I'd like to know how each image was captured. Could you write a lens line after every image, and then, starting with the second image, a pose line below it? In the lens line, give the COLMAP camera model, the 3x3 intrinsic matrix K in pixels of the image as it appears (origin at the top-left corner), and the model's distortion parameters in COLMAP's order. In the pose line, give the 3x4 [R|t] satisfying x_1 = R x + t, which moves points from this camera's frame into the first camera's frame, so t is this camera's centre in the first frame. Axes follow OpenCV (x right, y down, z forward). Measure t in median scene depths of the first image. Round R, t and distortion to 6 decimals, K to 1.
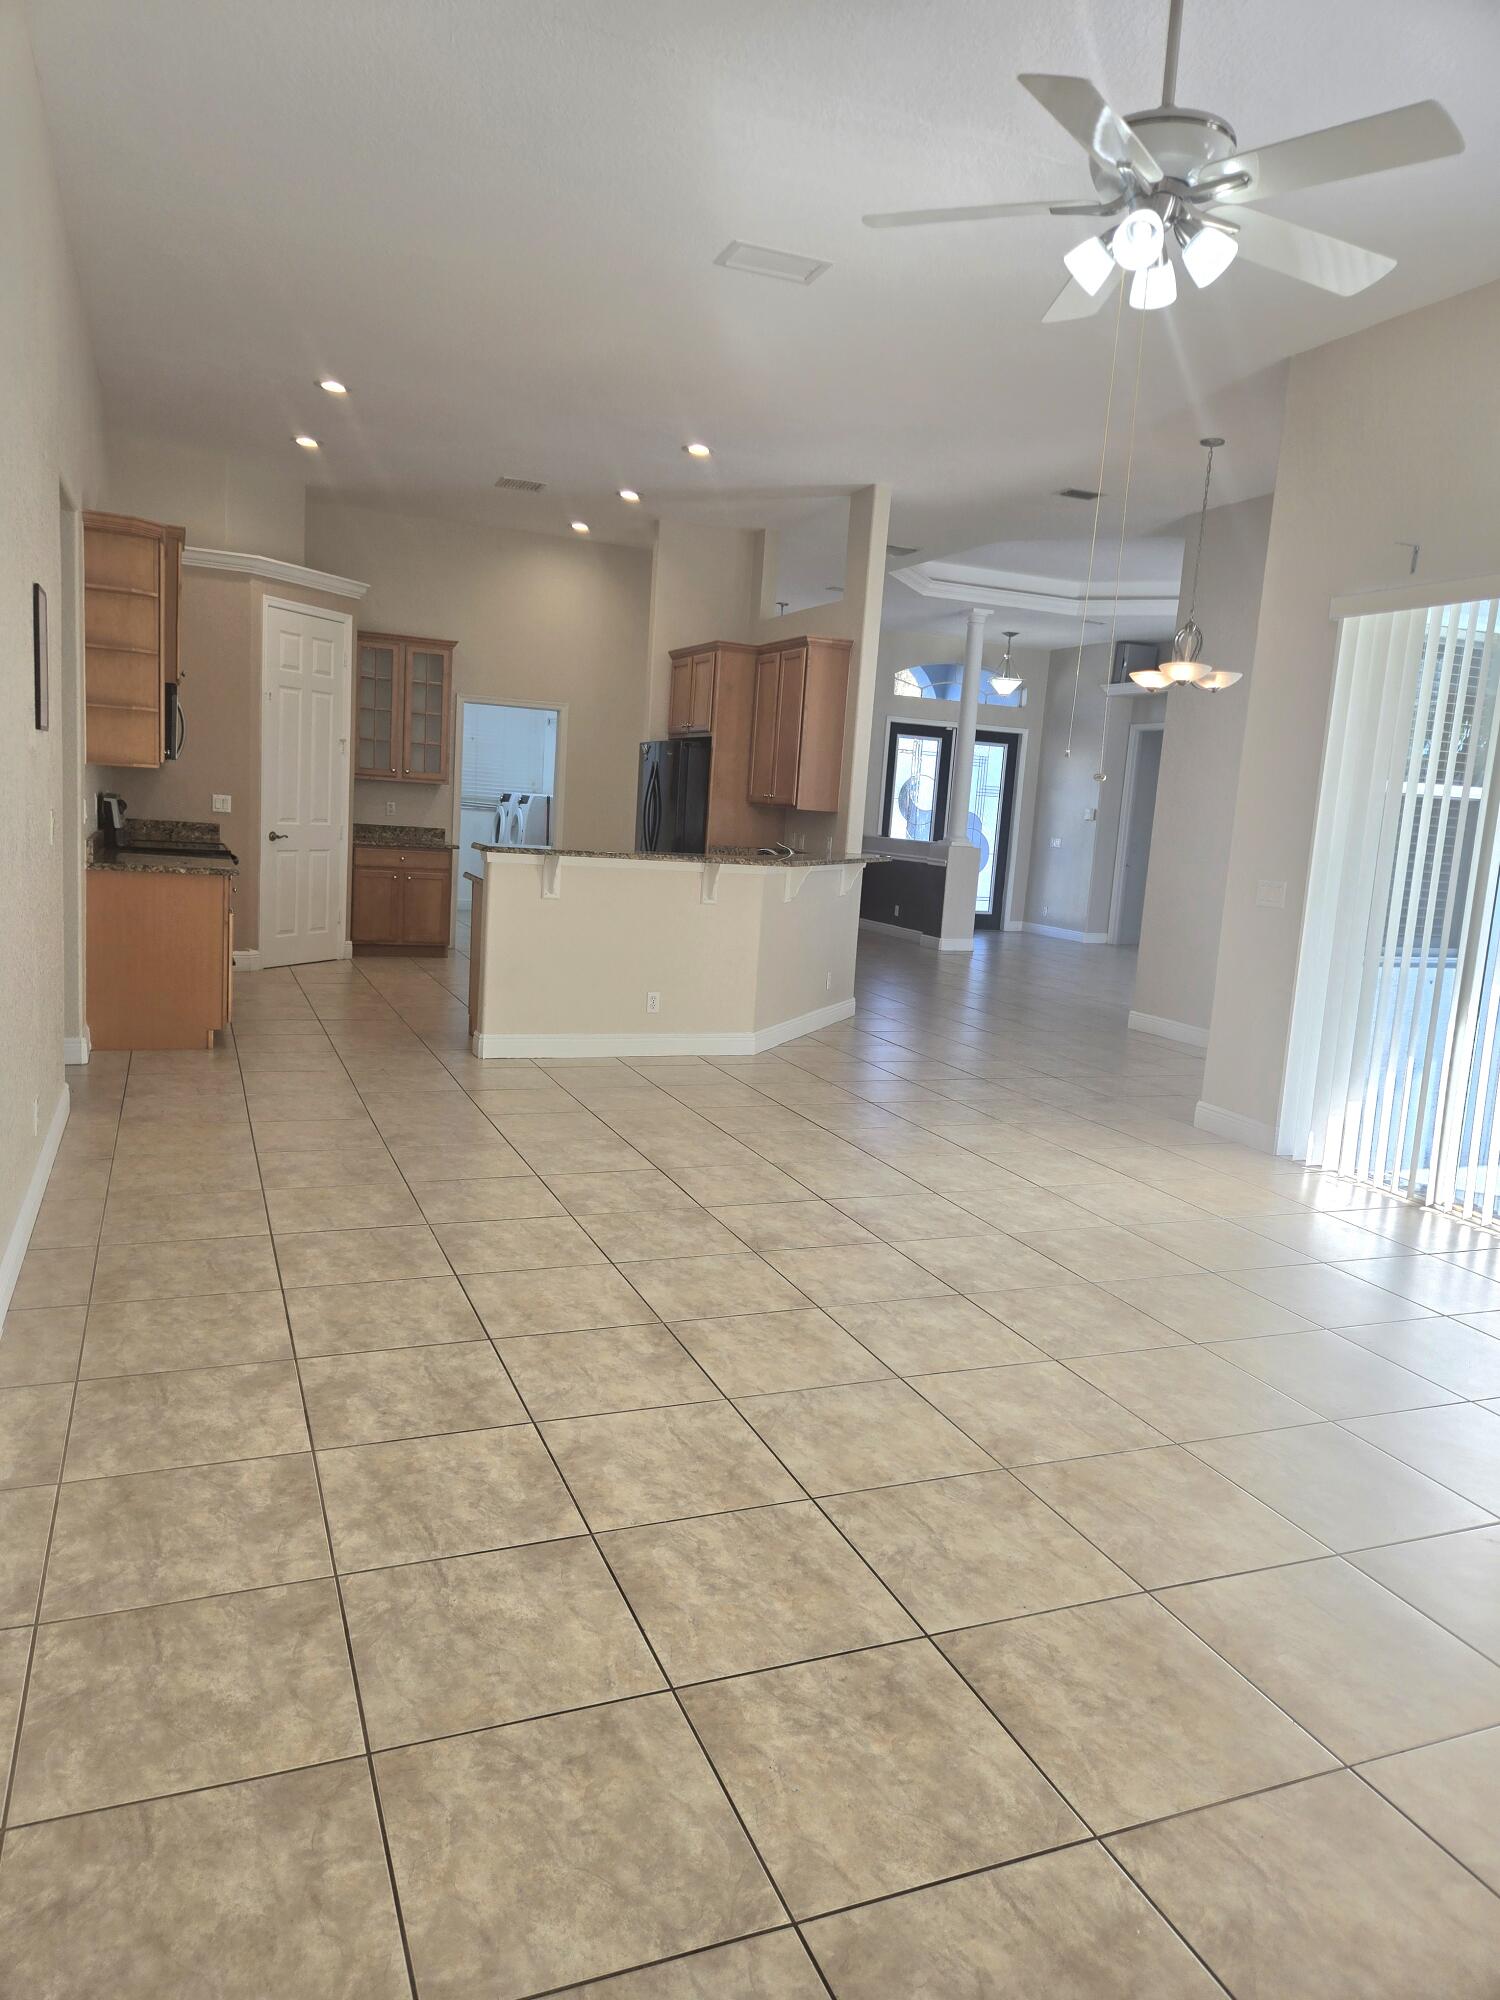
lens RADIAL K [[1354.2, 0, 750.0], [0, 1354.2, 1000.0], [0, 0, 1]] dist [0.080339, -0.057801]
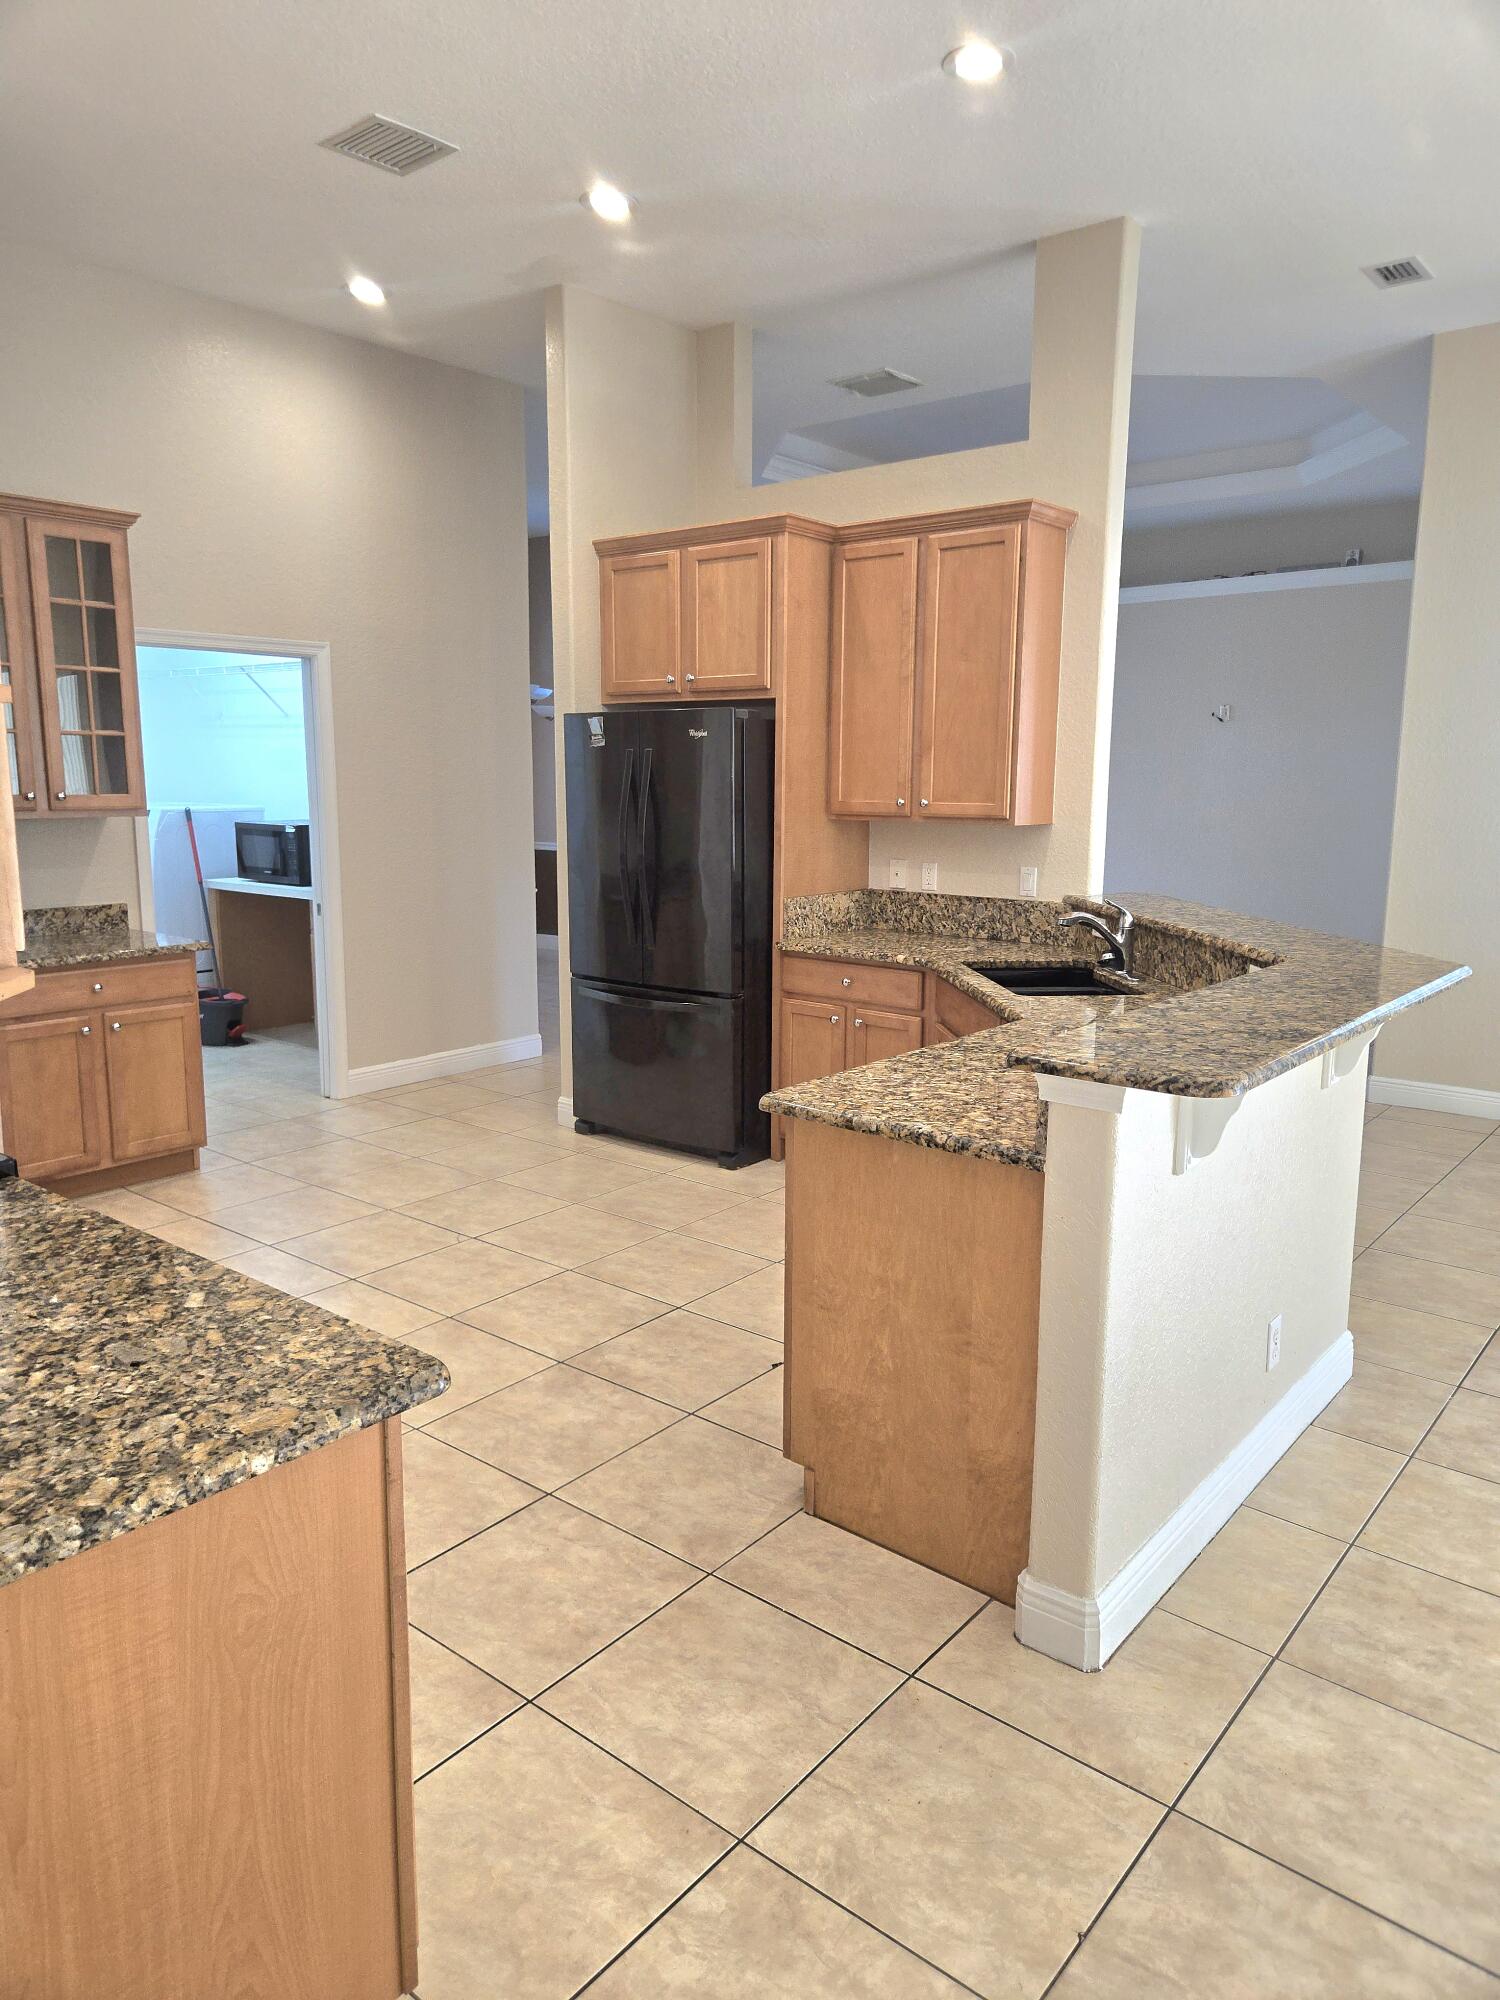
lens RADIAL K [[1354.2, 0, 750.0], [0, 1354.2, 1000.0], [0, 0, 1]] dist [0.080339, -0.057801]
pose [[0.877549, -0.136556, 0.459630, -0.275157], [0.122194, 0.990629, 0.061016, -0.100485], [-0.463655, 0.002620, 0.886012, 0.485270]]
